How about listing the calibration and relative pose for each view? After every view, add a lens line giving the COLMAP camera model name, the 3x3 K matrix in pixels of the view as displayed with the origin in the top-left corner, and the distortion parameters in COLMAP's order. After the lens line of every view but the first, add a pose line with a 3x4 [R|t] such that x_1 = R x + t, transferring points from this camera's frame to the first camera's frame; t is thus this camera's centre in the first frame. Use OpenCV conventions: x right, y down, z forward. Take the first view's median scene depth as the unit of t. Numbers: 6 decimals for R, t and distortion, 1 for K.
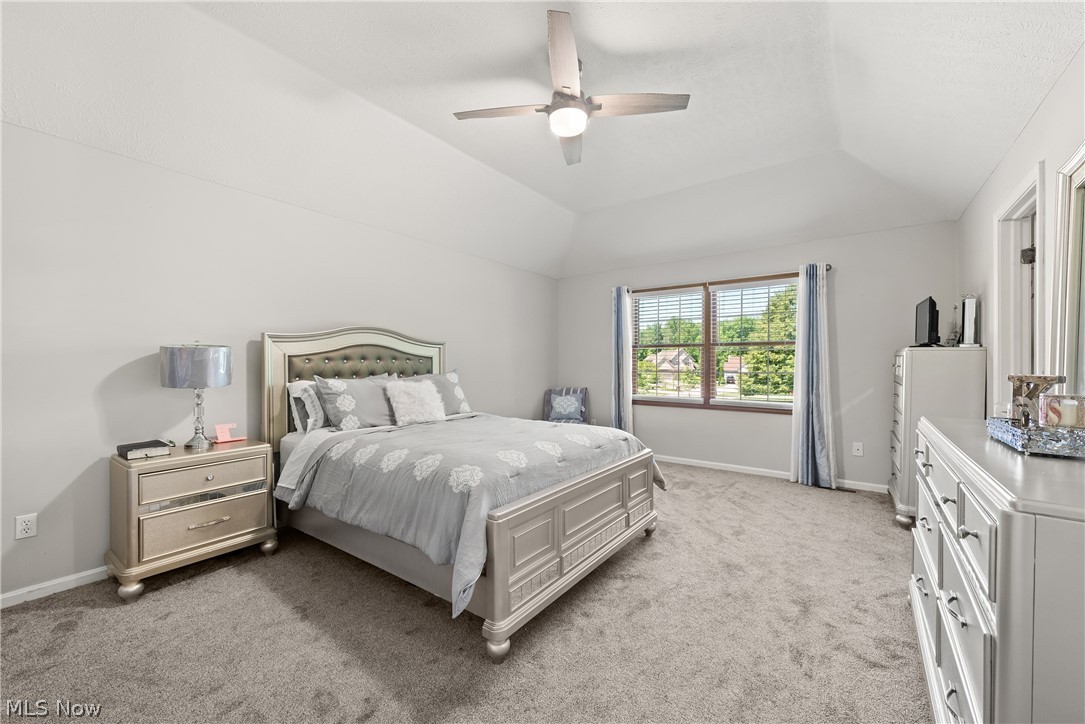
lens RADIAL K [[430.8, 0, 540.2], [0, 430.8, 366.7], [0, 0, 1]] dist [0.009902, -0.000583]
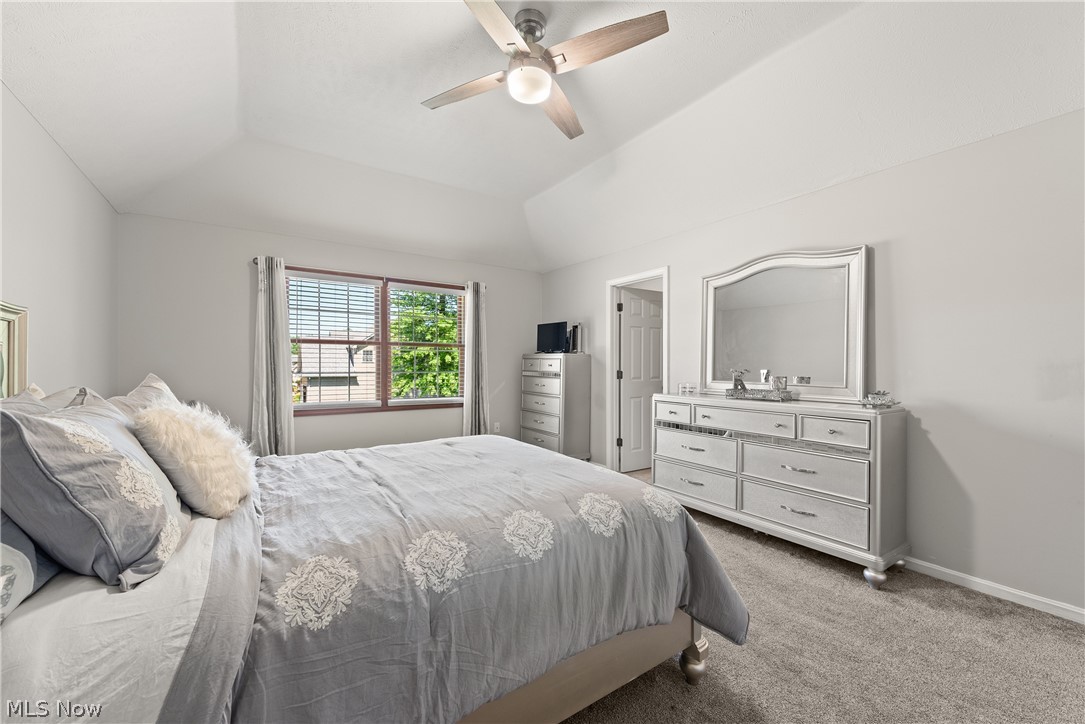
lens RADIAL K [[430.8, 0, 545.1], [0, 430.8, 364.0], [0, 0, 1]] dist [0.009902, -0.000583]
pose [[0.323491, 0.000948, 0.946231, -0.398310], [0.002863, 0.999994, -0.001981, -0.002465], [-0.946227, 0.003350, 0.323486, 0.367108]]
